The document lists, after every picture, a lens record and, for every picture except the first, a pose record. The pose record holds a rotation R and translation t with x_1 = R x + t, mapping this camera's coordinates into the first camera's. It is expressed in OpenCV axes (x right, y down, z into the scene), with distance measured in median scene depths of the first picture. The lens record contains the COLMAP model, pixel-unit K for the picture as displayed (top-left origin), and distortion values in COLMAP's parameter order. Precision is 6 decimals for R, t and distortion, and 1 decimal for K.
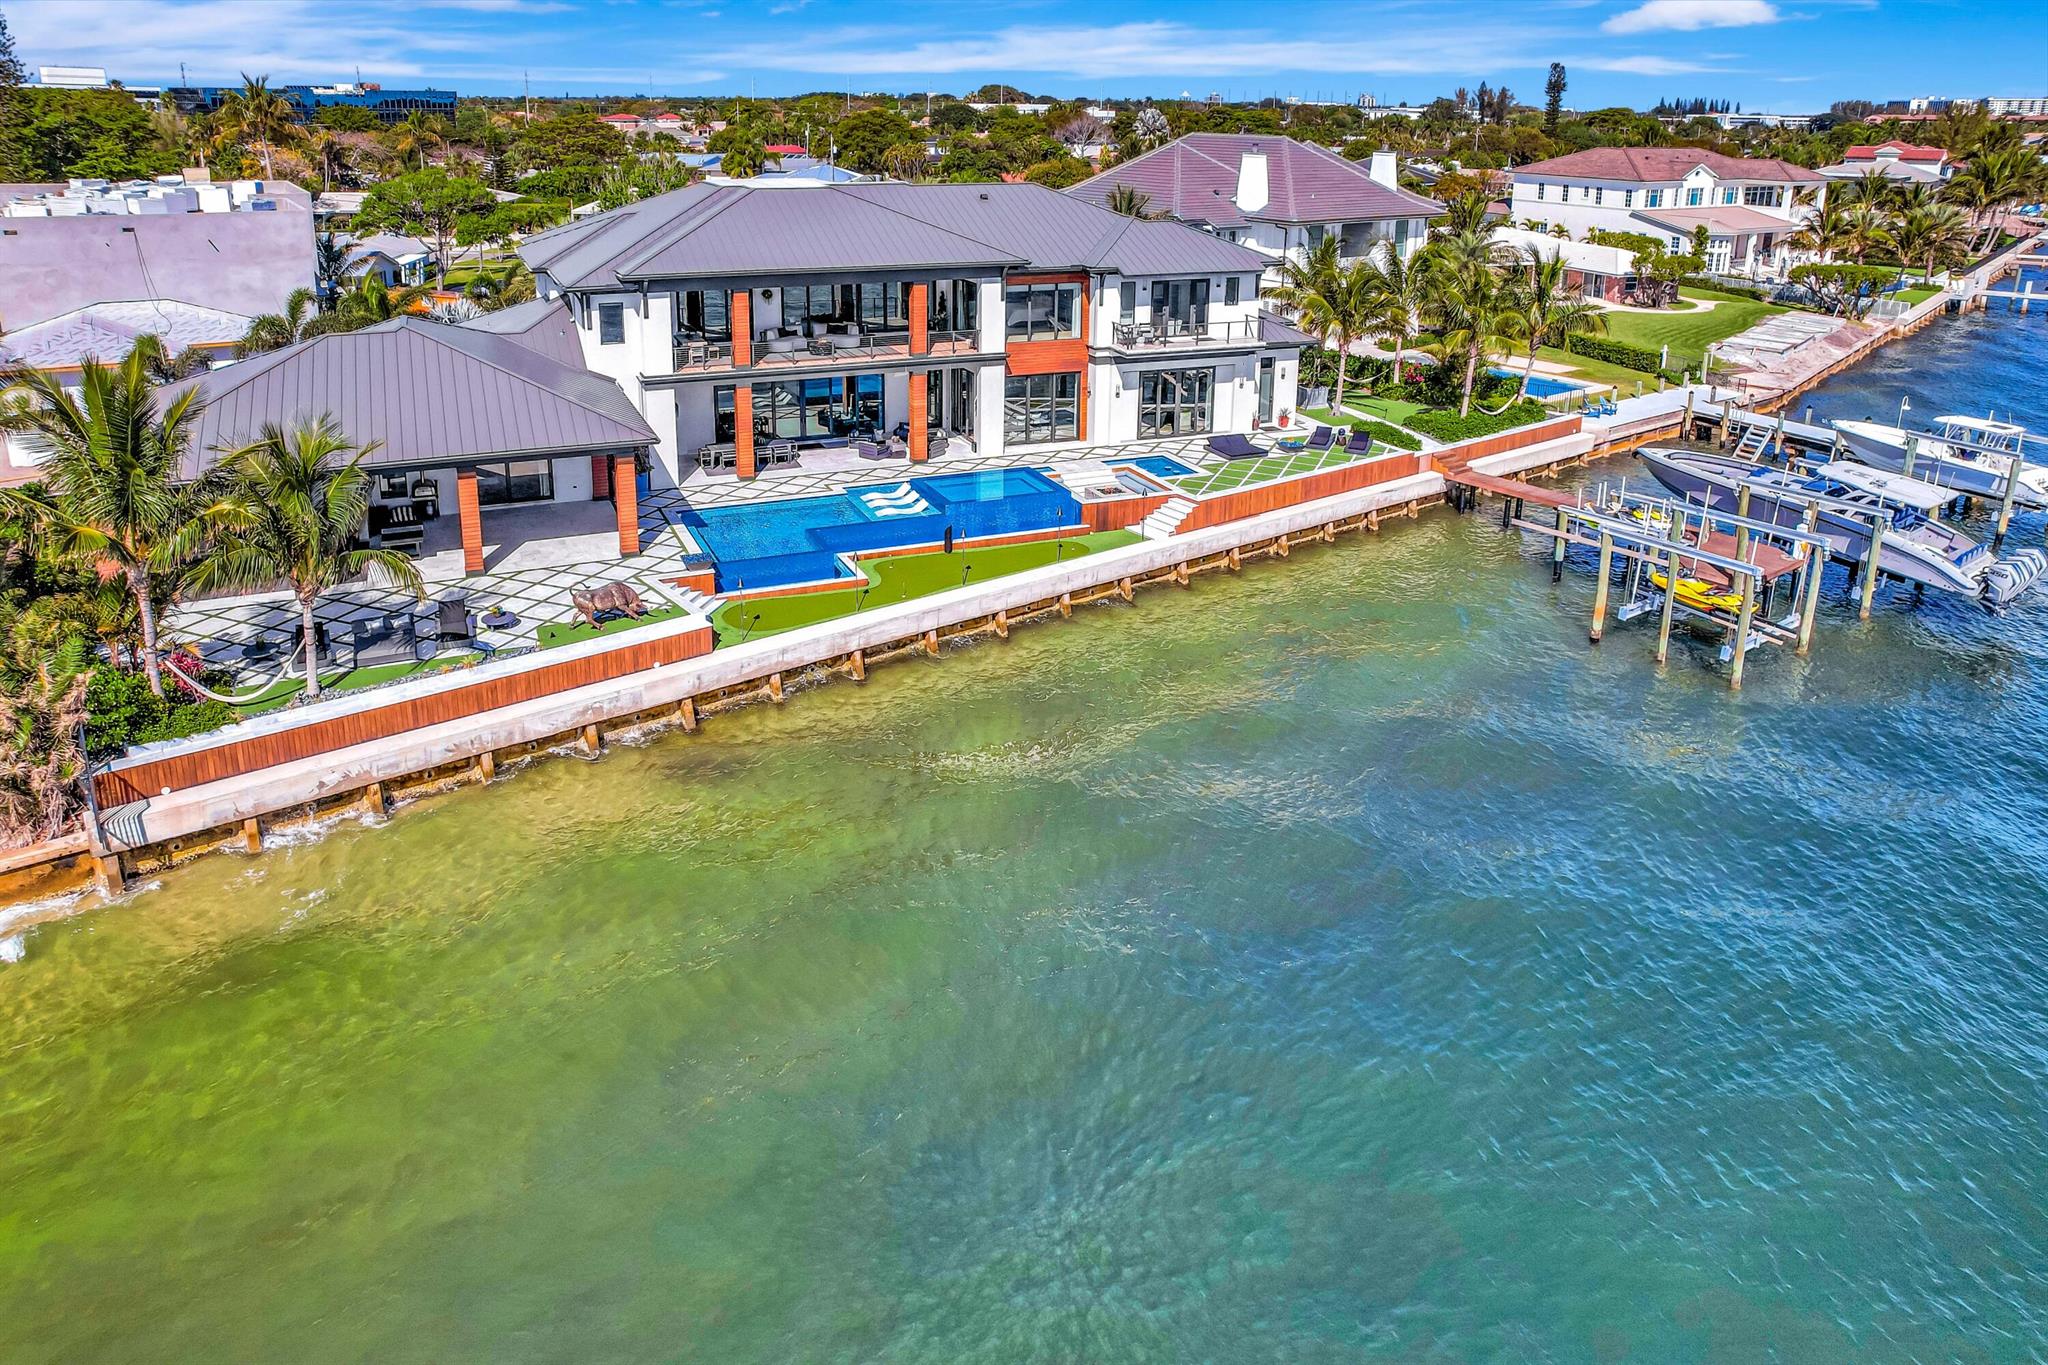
lens RADIAL K [[1382.1, 0, 990.4], [0, 1382.1, 430.9], [0, 0, 1]] dist [-0.052001, -0.000612]
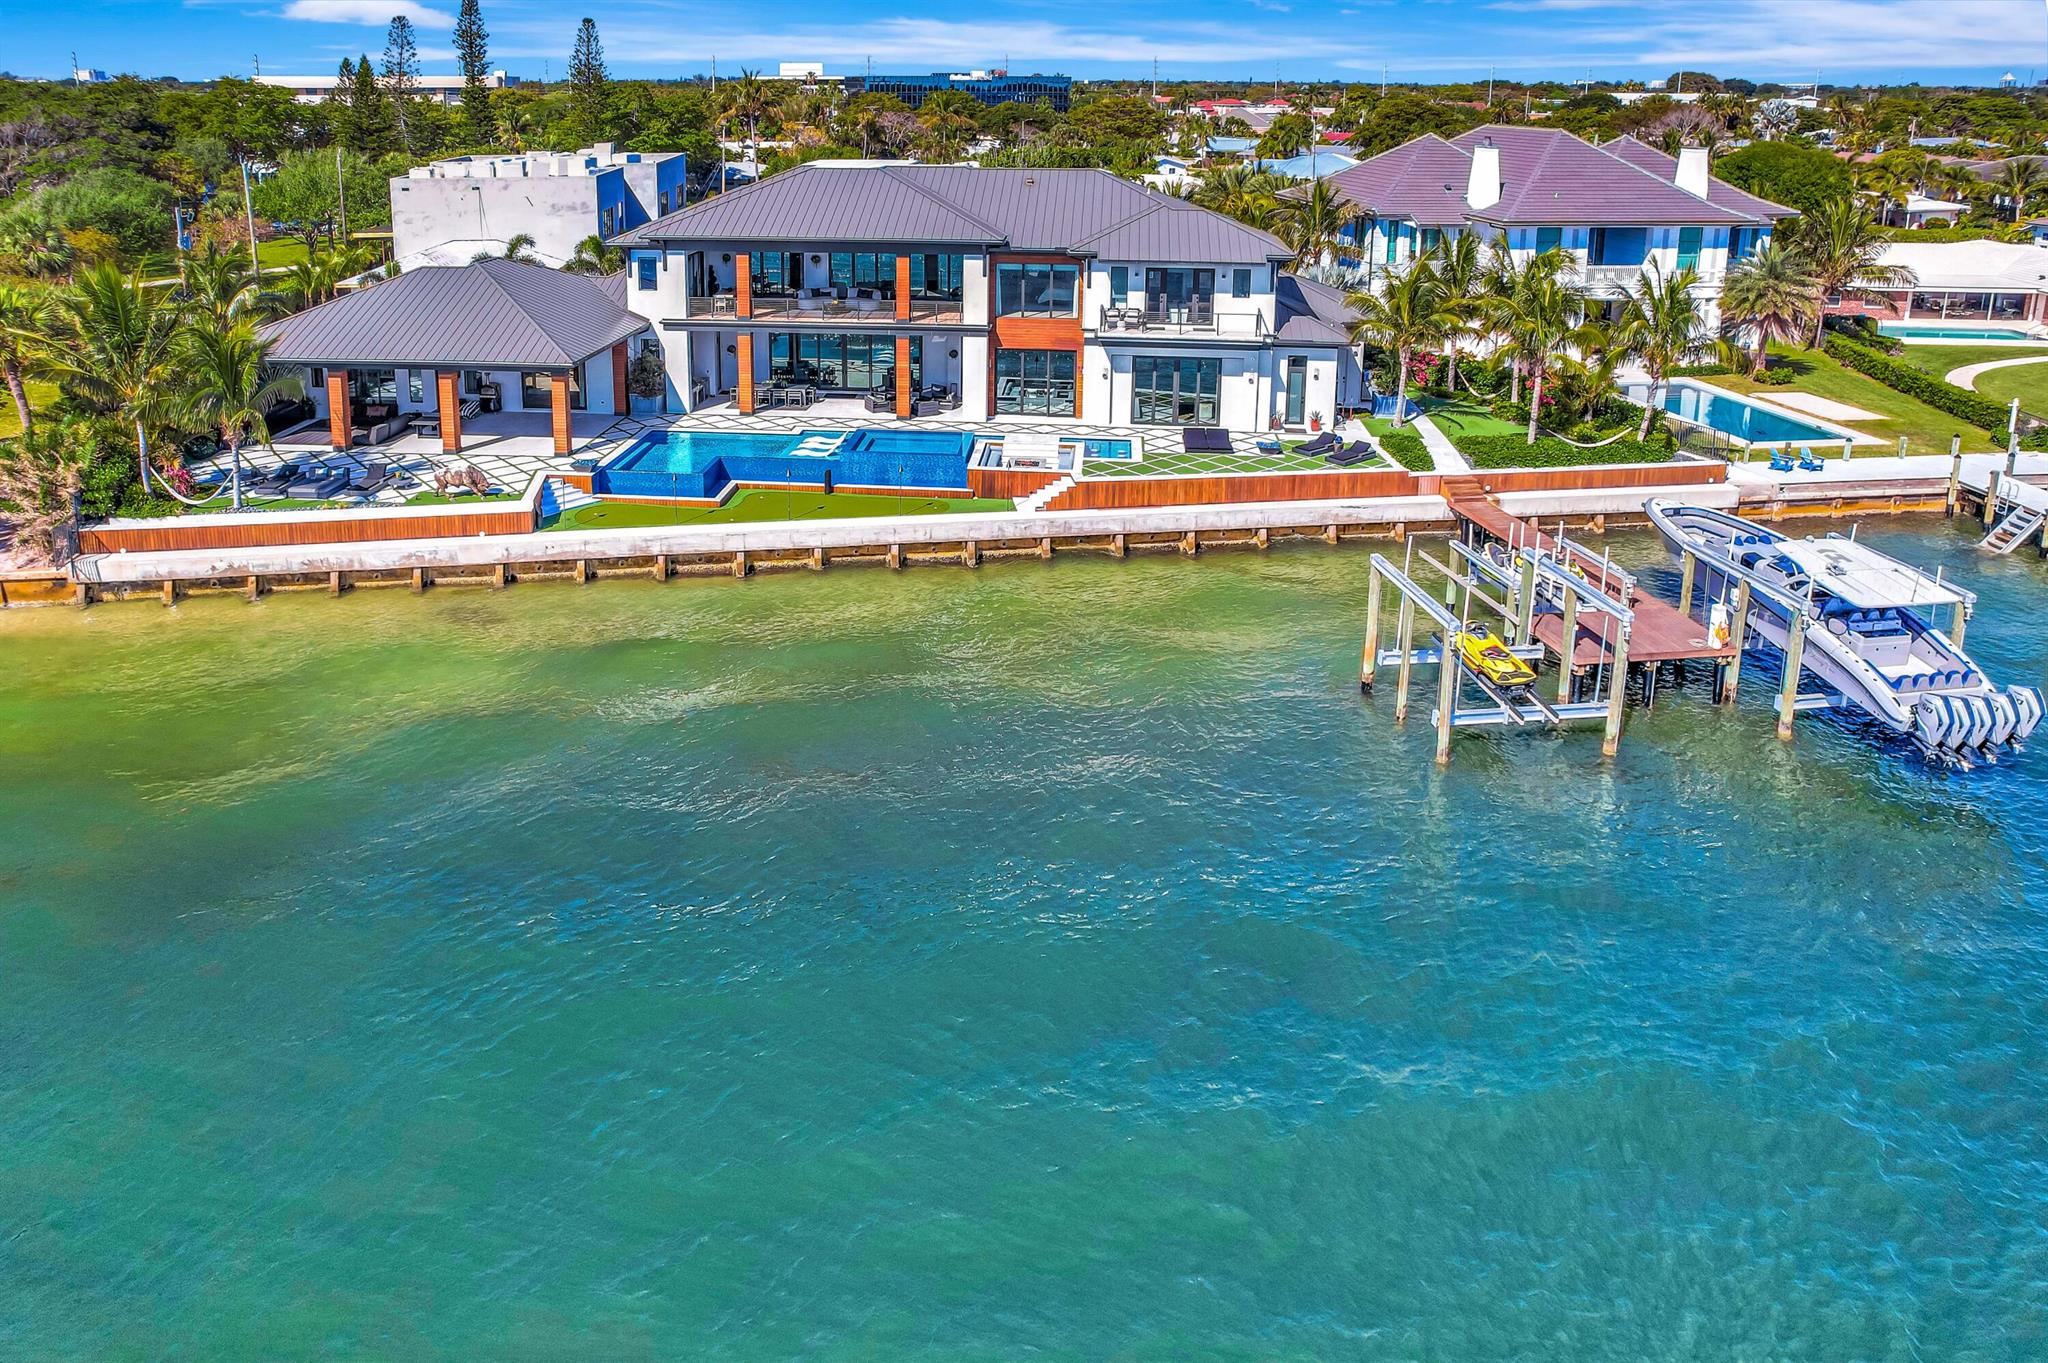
lens RADIAL K [[1395.0, 0, 962.4], [0, 1395.0, 352.0], [0, 0, 1]] dist [-0.054612, 0.023516]
pose [[0.872594, 0.085205, -0.480958, 0.527532], [-0.107930, 0.993963, -0.019728, -0.013700], [0.476373, 0.069124, 0.876522, 0.055031]]
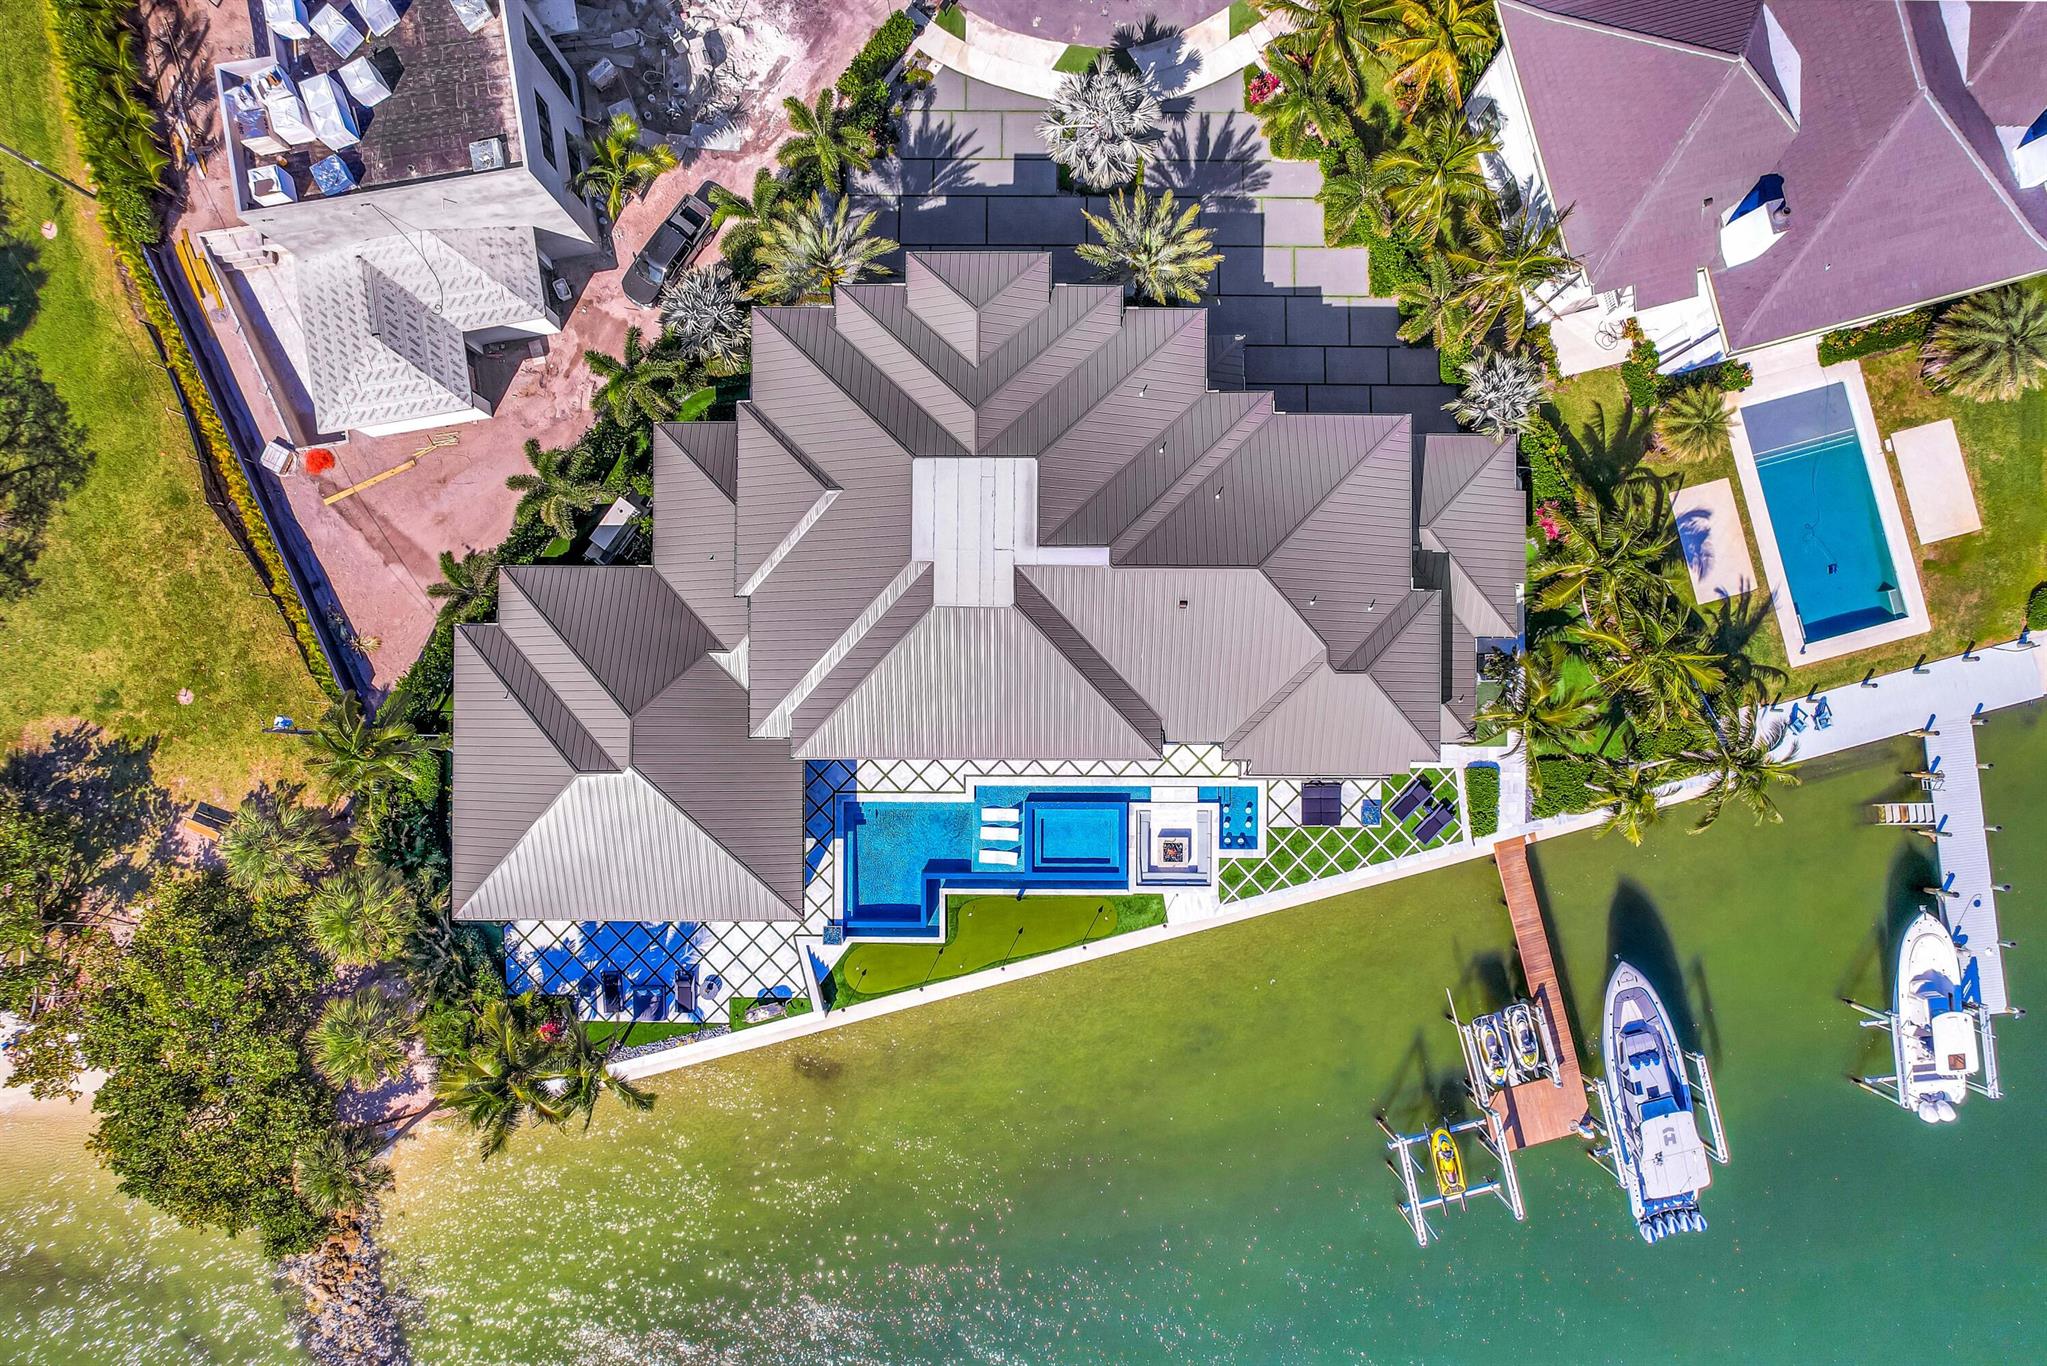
lens RADIAL K [[1316.4, 0, 1023.1], [0, 1316.4, 707.0], [0, 0, 1]] dist [-0.060595, 0.045618]
pose [[0.919655, 0.392470, -0.014211, -0.074963], [-0.083388, 0.230504, 0.969492, -1.131710], [0.383772, -0.890413, 0.244712, 0.751854]]
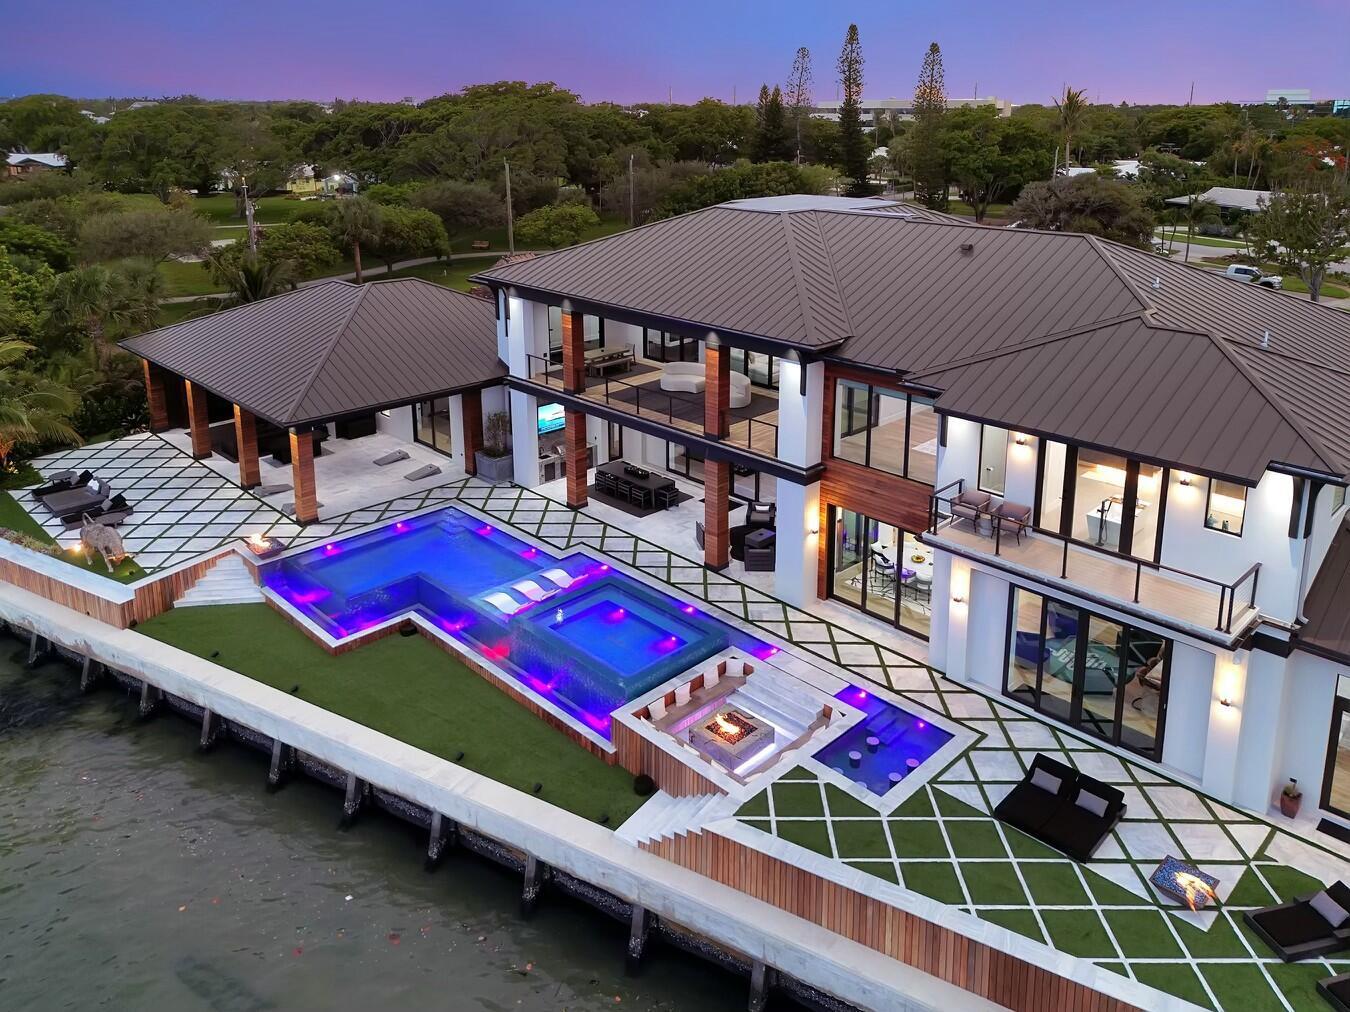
lens RADIAL K [[1002.6, 0, 686.5], [0, 1002.6, 327.8], [0, 0, 1]] dist [0.062360, -0.046636]
pose [[0.381121, 0.191844, -0.904402, 0.449859], [-0.214438, 0.969900, 0.115371, -0.177558], [0.899313, 0.149968, 0.410788, 0.748884]]
